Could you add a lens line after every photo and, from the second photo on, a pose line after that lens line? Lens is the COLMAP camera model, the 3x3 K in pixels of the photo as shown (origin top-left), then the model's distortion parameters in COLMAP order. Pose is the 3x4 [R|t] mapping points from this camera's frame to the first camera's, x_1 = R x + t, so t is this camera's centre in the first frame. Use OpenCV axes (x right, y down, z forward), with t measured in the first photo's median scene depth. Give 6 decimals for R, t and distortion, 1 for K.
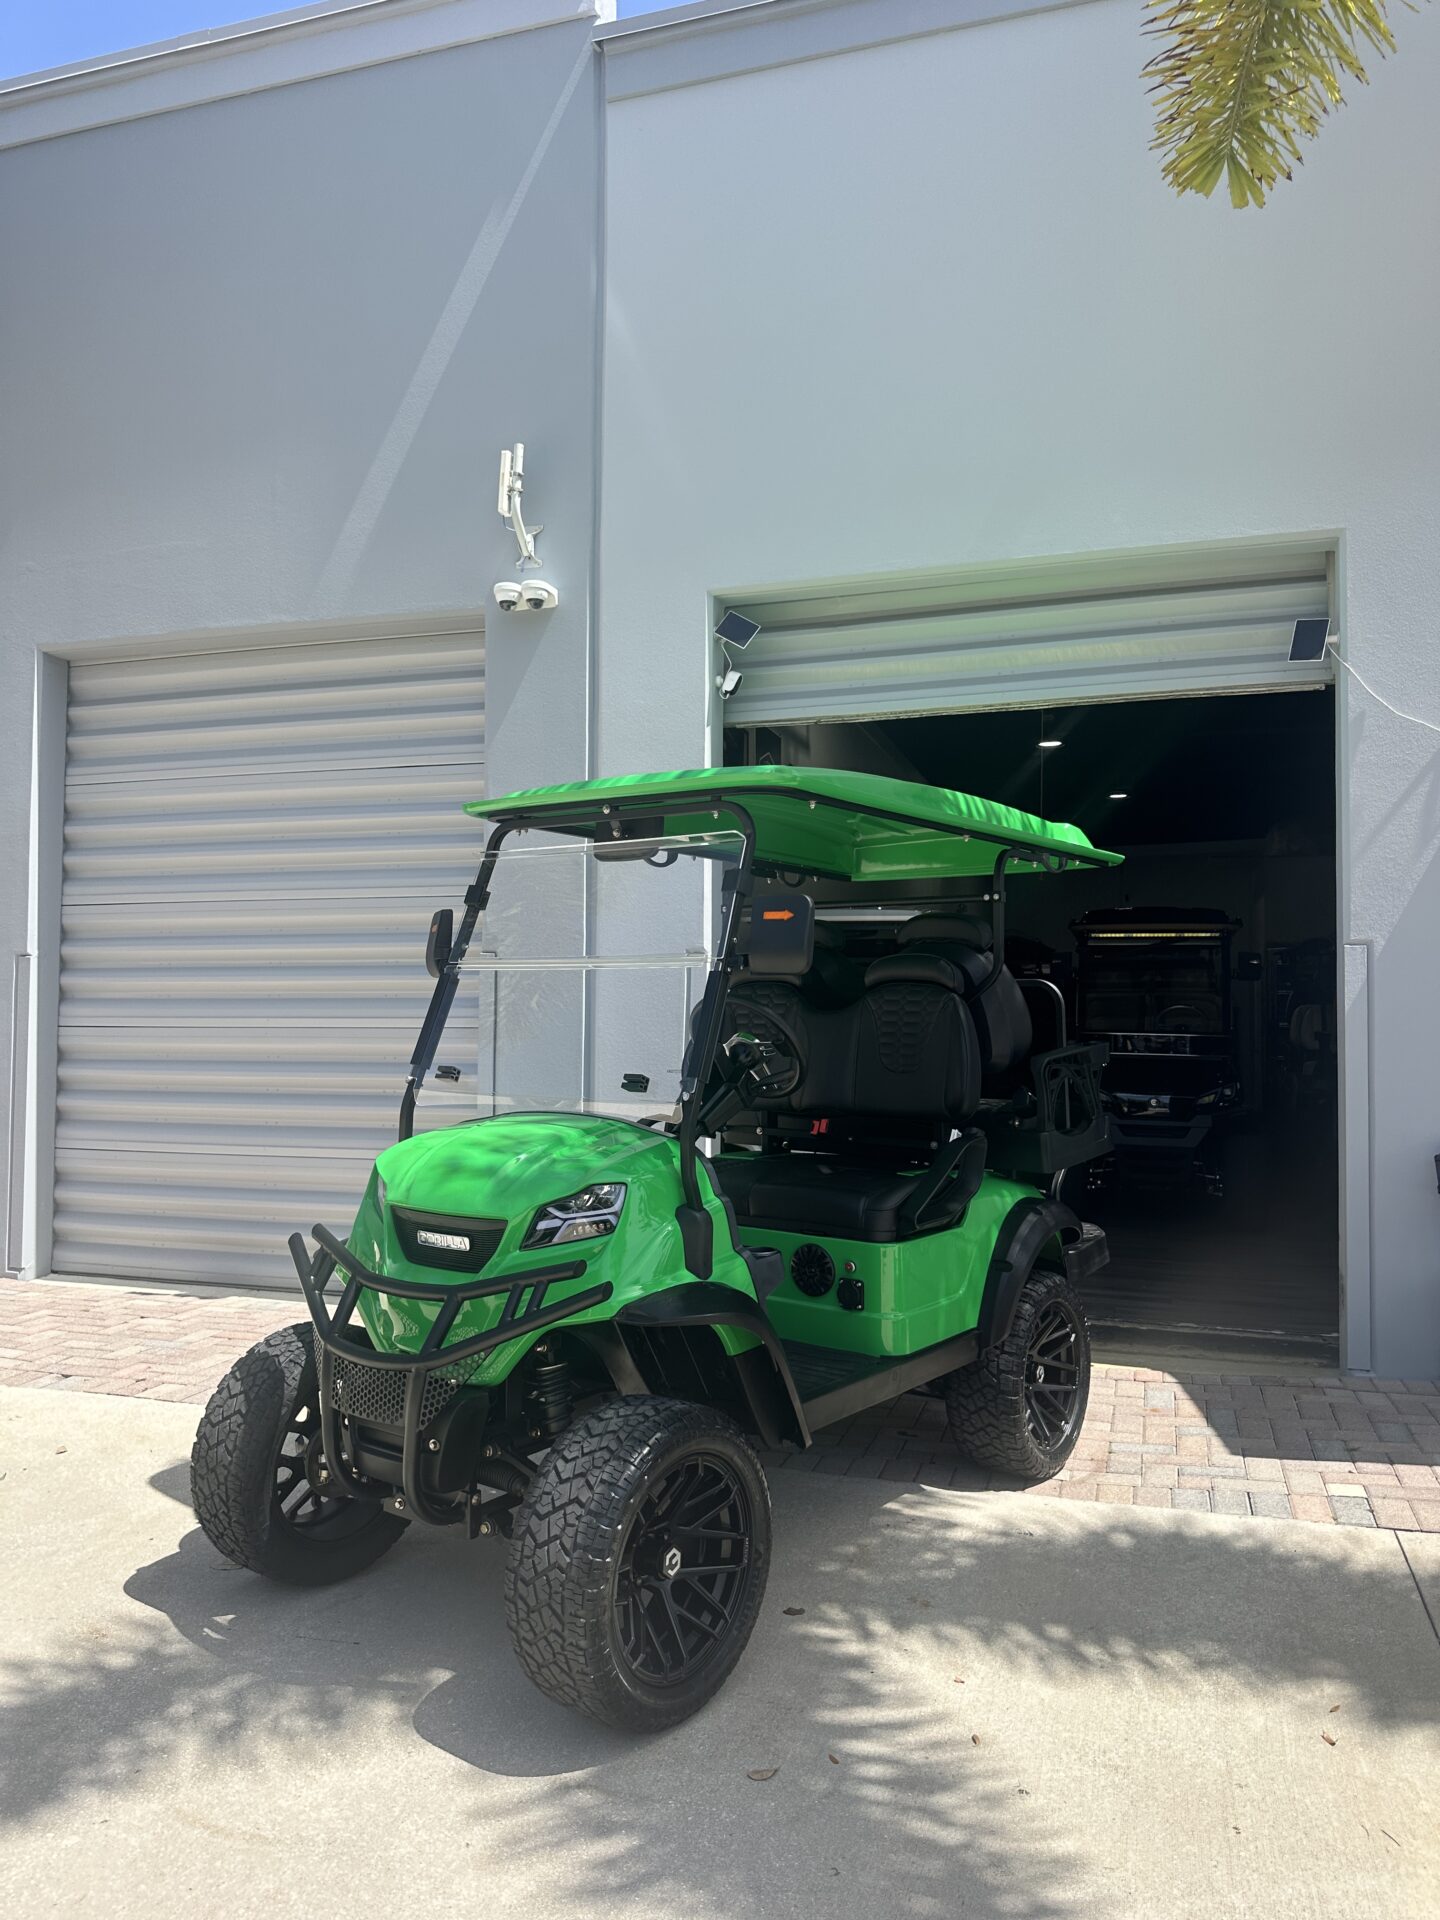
lens RADIAL K [[1345.2, 0, 719.8], [0, 1345.2, 968.2], [0, 0, 1]] dist [0.055283, -0.085537]
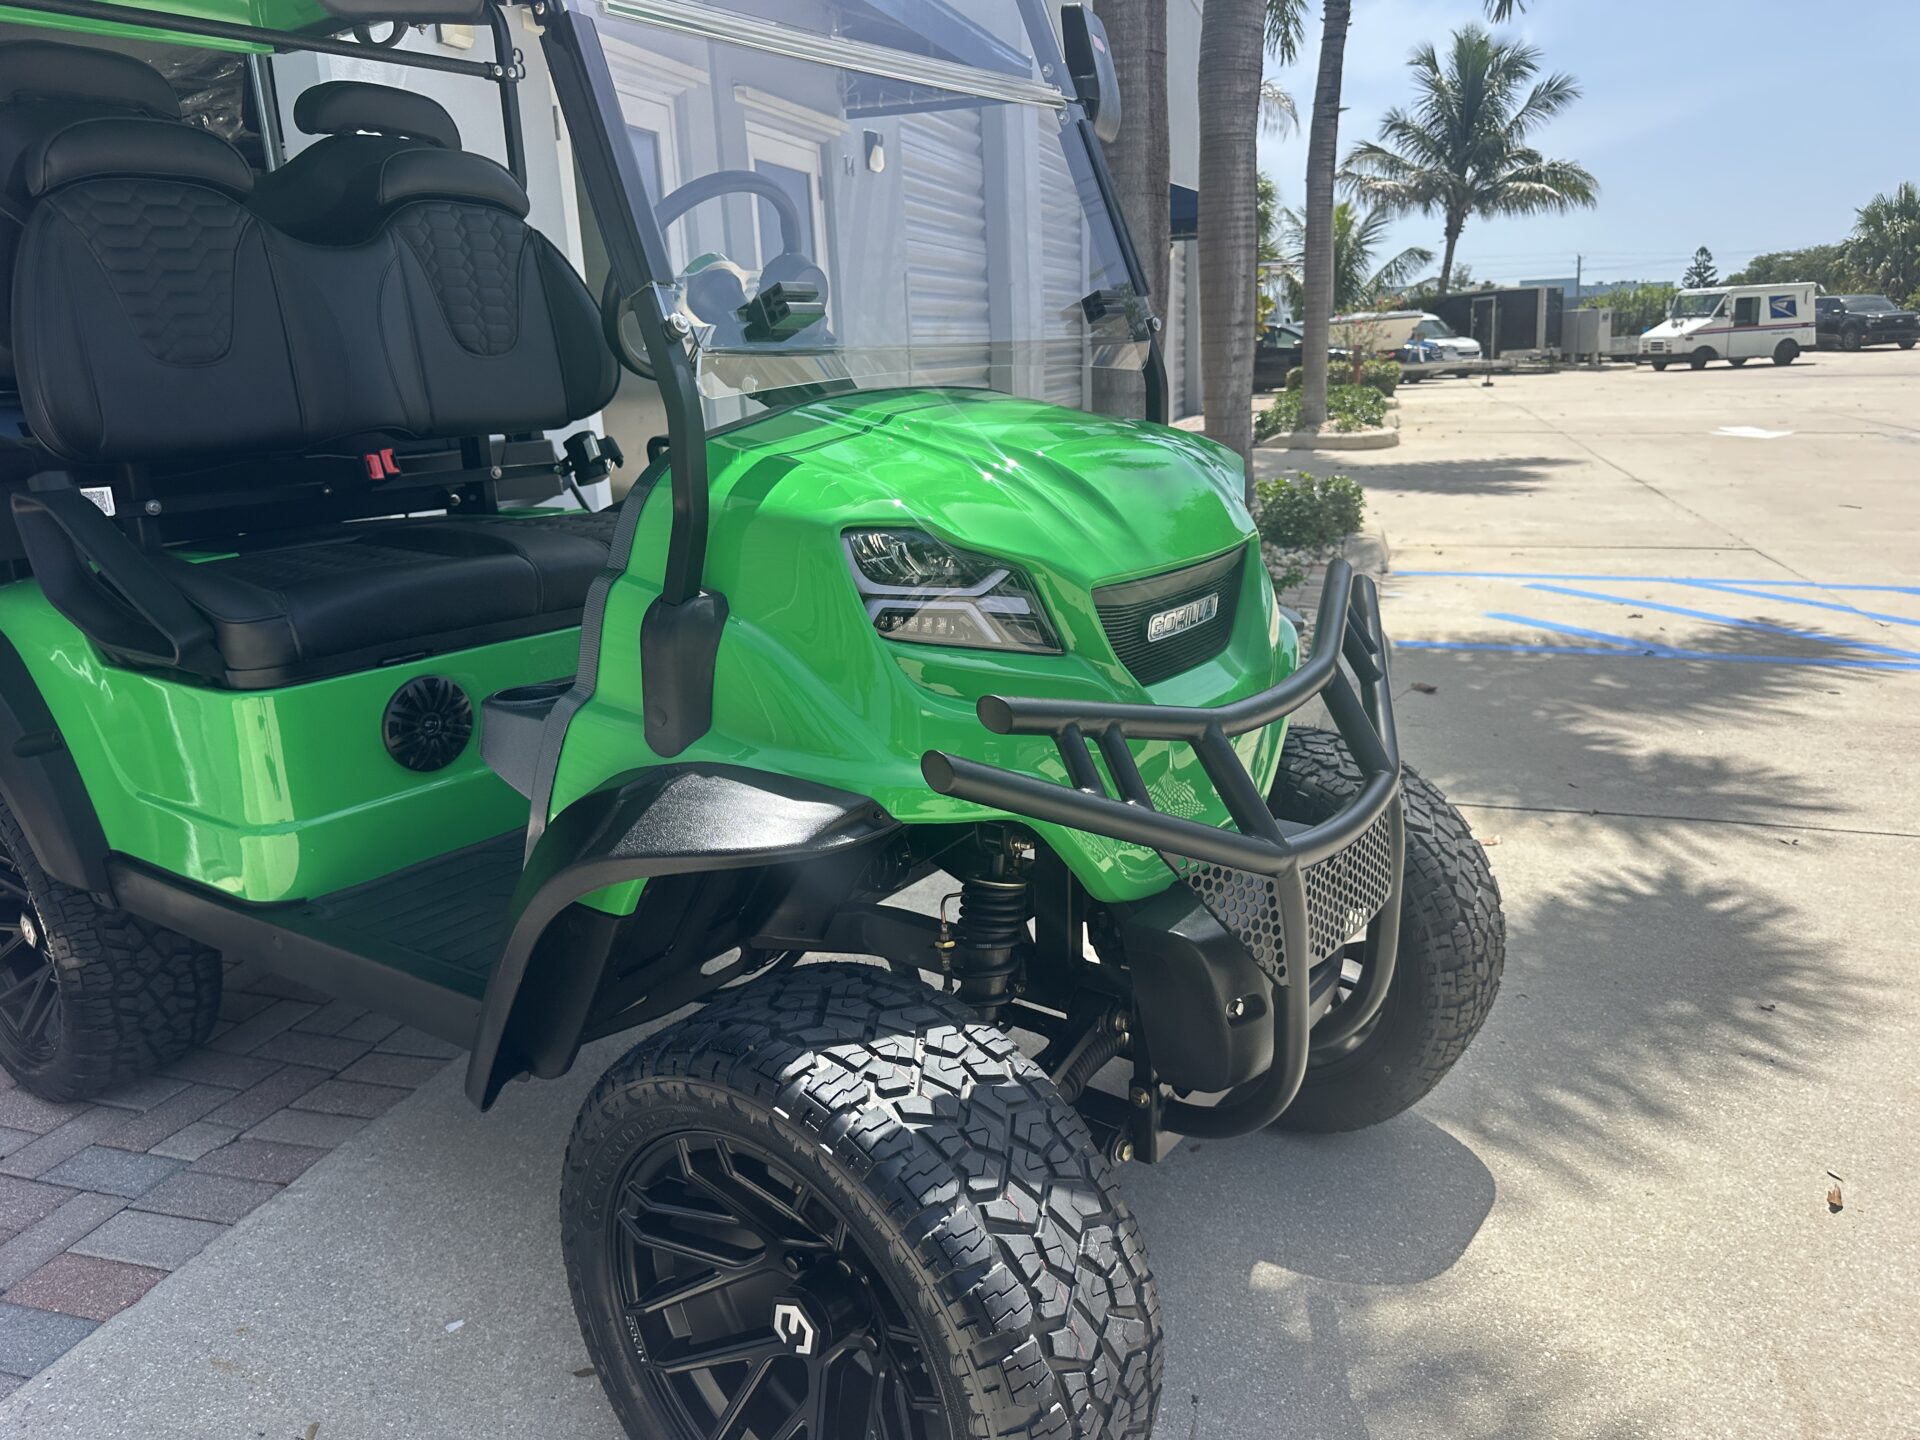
lens RADIAL K [[1357.6, 0, 939.3], [0, 1357.6, 714.1], [0, 0, 1]] dist [0.059110, -0.085776]
pose [[0.008531, -0.261183, 0.965252, -0.623655], [0.009470, 0.965265, 0.261103, 0.091427], [-0.999919, 0.006913, 0.010708, 0.957461]]
